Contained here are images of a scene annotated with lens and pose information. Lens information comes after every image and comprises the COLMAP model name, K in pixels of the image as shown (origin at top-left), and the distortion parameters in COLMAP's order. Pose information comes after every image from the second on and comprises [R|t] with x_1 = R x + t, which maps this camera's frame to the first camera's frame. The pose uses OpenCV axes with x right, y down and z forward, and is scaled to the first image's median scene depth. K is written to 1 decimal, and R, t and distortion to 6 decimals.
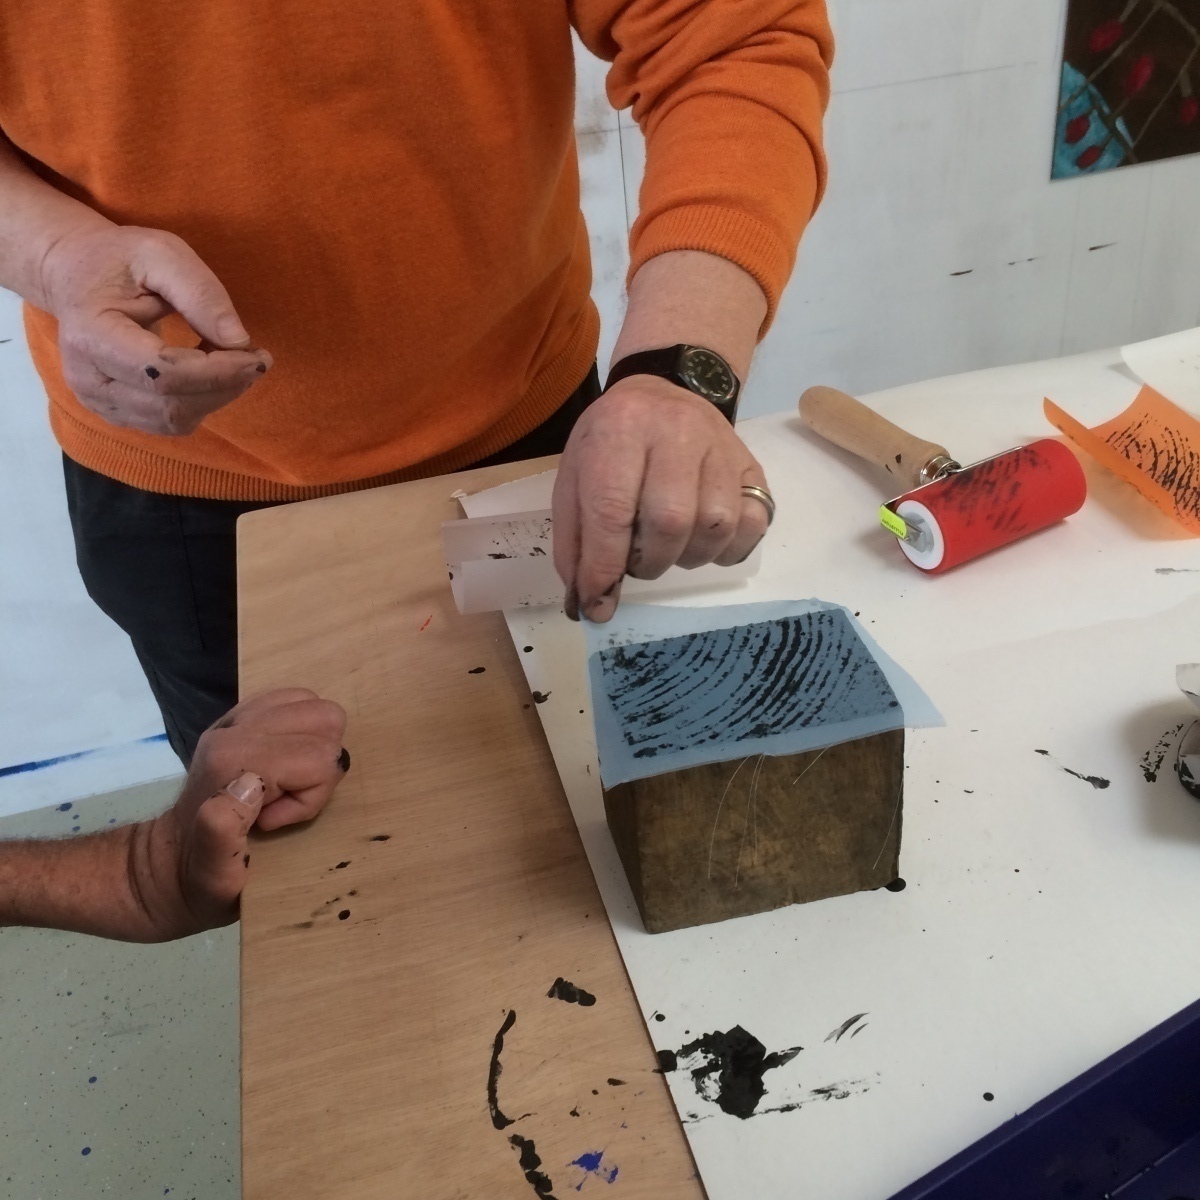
lens RADIAL K [[1395.0, 0, 618.9], [0, 1395.0, 602.8], [0, 0, 1]] dist [0.085093, -0.089376]
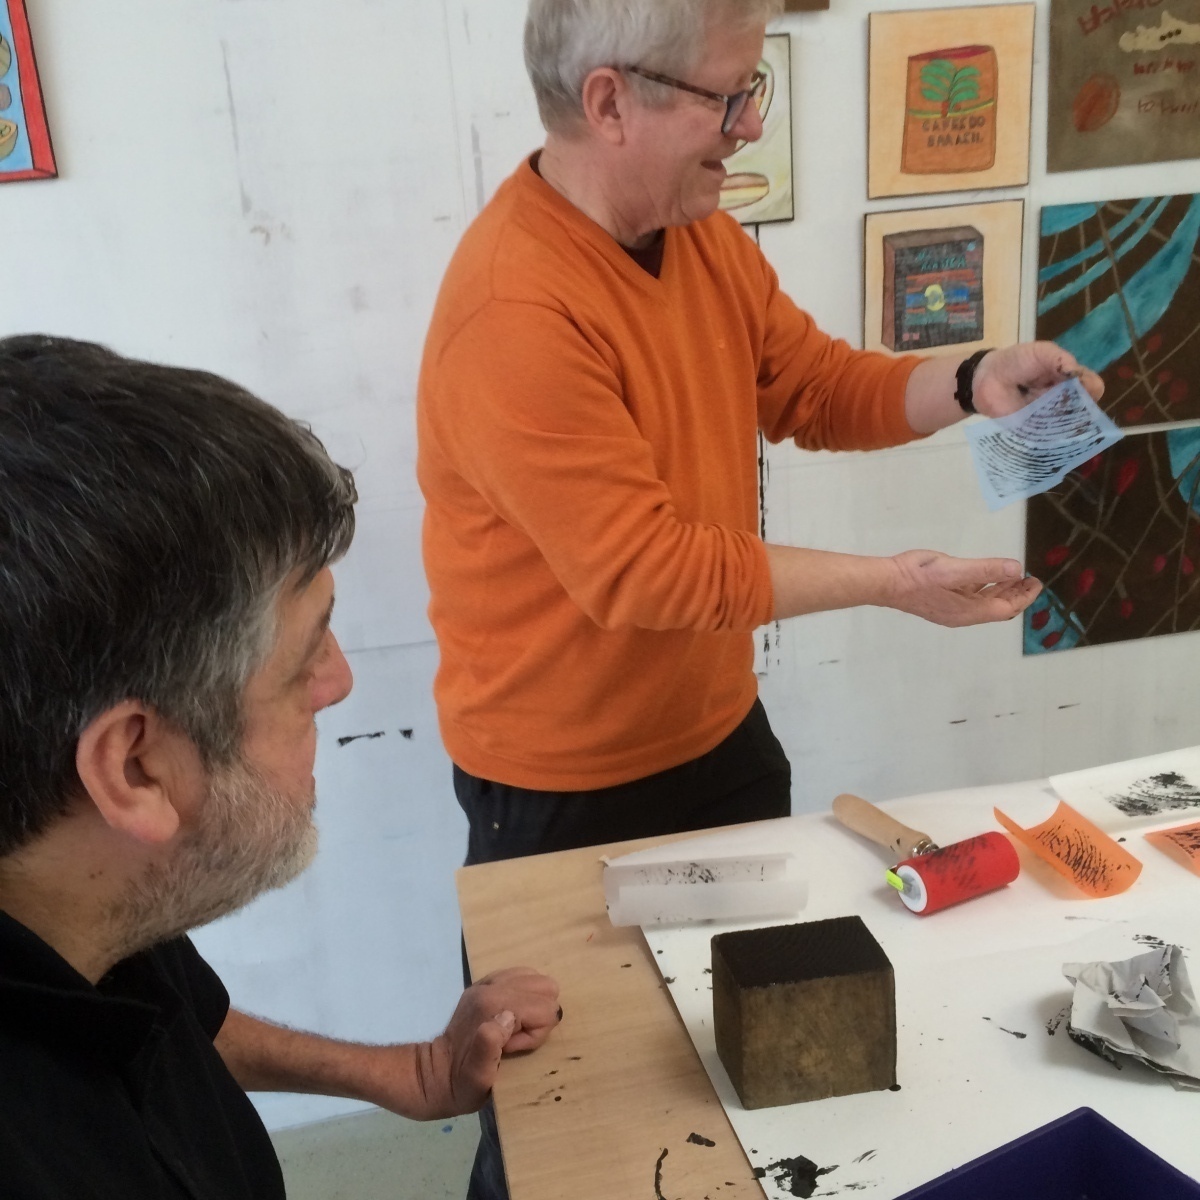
lens RADIAL K [[1395.0, 0, 618.9], [0, 1395.0, 602.8], [0, 0, 1]] dist [0.085093, -0.089376]
pose [[0.999242, 0.025880, -0.029095, -0.072920], [-0.033414, 0.953546, -0.299387, 0.127455], [0.019995, 0.300132, 0.953688, -0.591309]]
